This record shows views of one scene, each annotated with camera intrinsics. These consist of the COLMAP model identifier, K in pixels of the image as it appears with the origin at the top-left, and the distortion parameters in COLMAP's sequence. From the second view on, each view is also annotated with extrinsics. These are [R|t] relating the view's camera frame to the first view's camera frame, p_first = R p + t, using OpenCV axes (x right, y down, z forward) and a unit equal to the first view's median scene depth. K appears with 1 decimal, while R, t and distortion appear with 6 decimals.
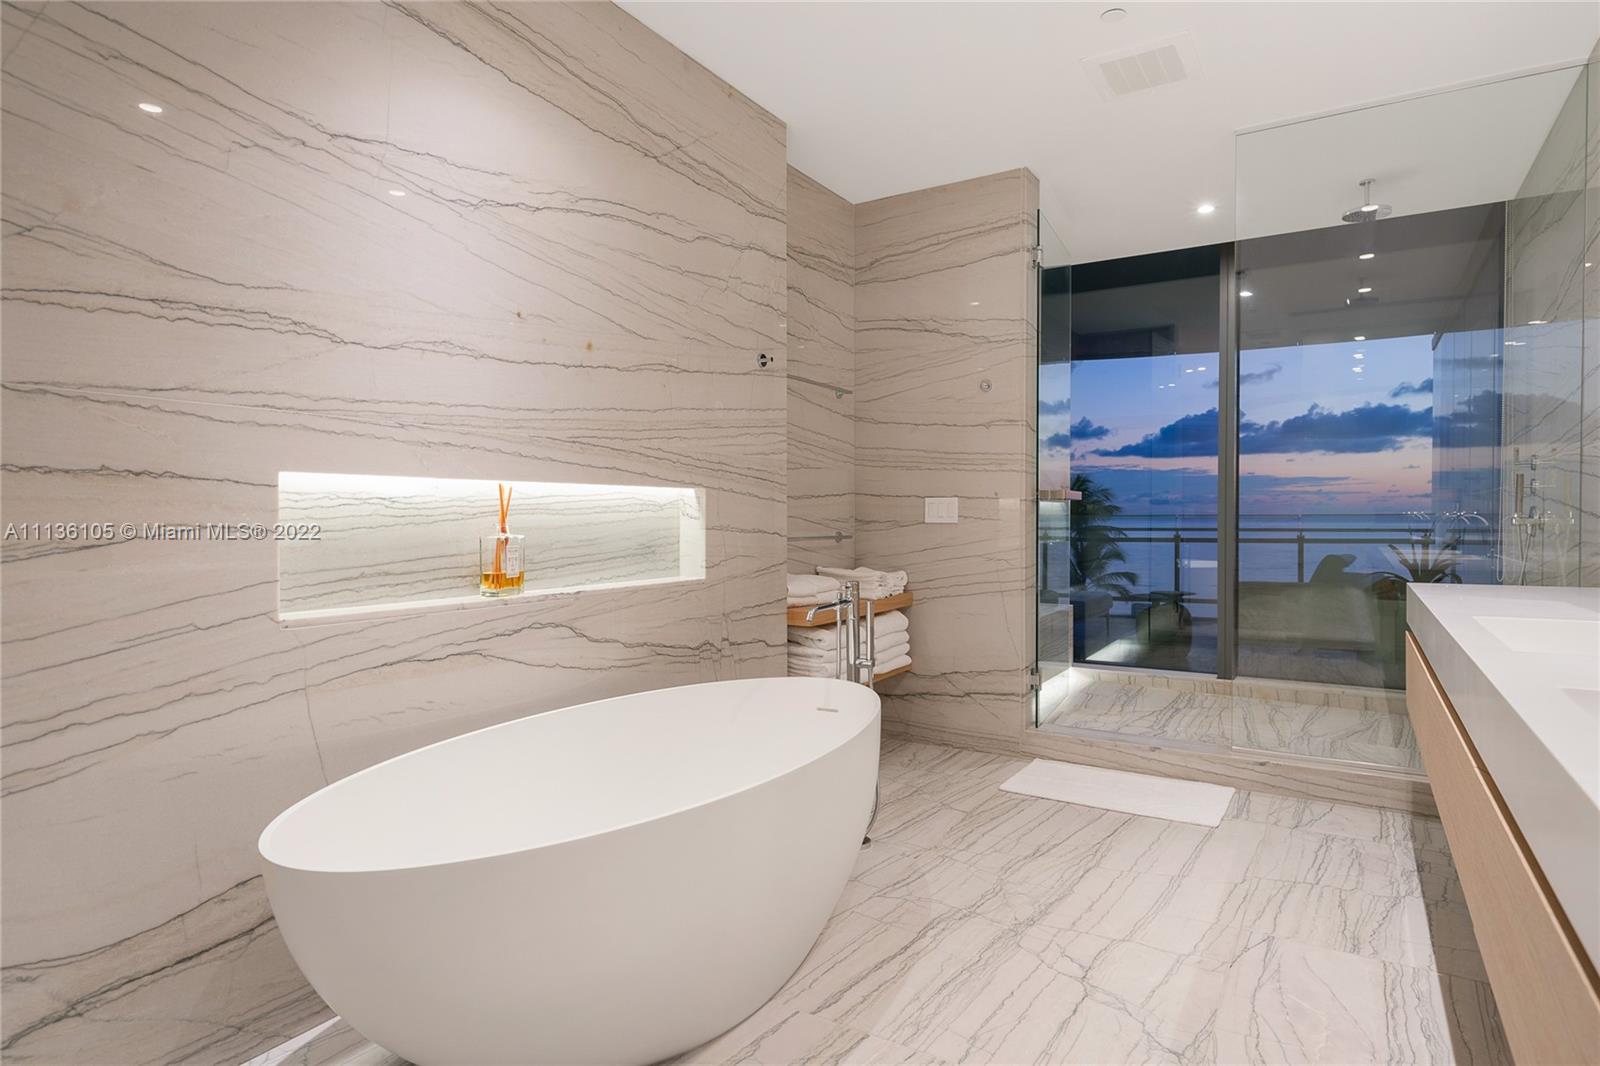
lens RADIAL K [[911.6, 0, 801.2], [0, 911.6, 522.0], [0, 0, 1]] dist [0.007486, 0.006960]
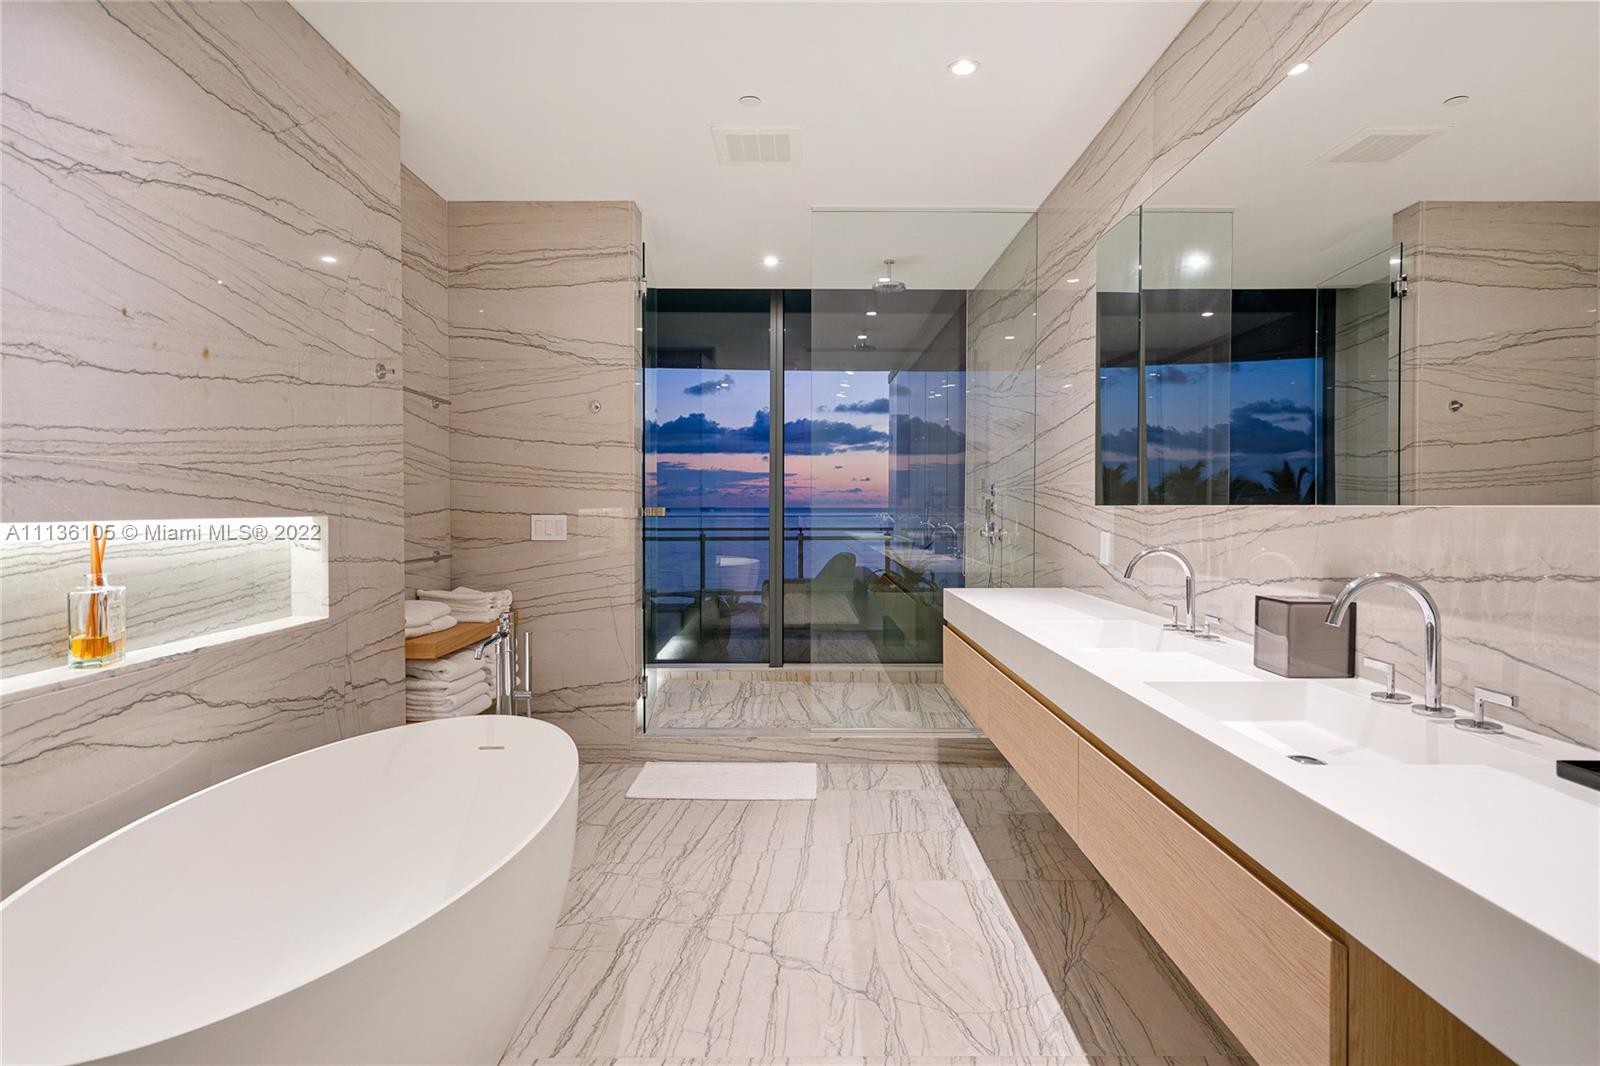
lens RADIAL K [[911.6, 0, 819.5], [0, 911.6, 521.7], [0, 0, 1]] dist [0.007486, 0.006960]
pose [[0.846718, -0.005797, 0.532010, -0.179770], [0.000563, 0.999950, 0.010000, -0.041216], [-0.532041, -0.008168, 0.846679, -0.004899]]
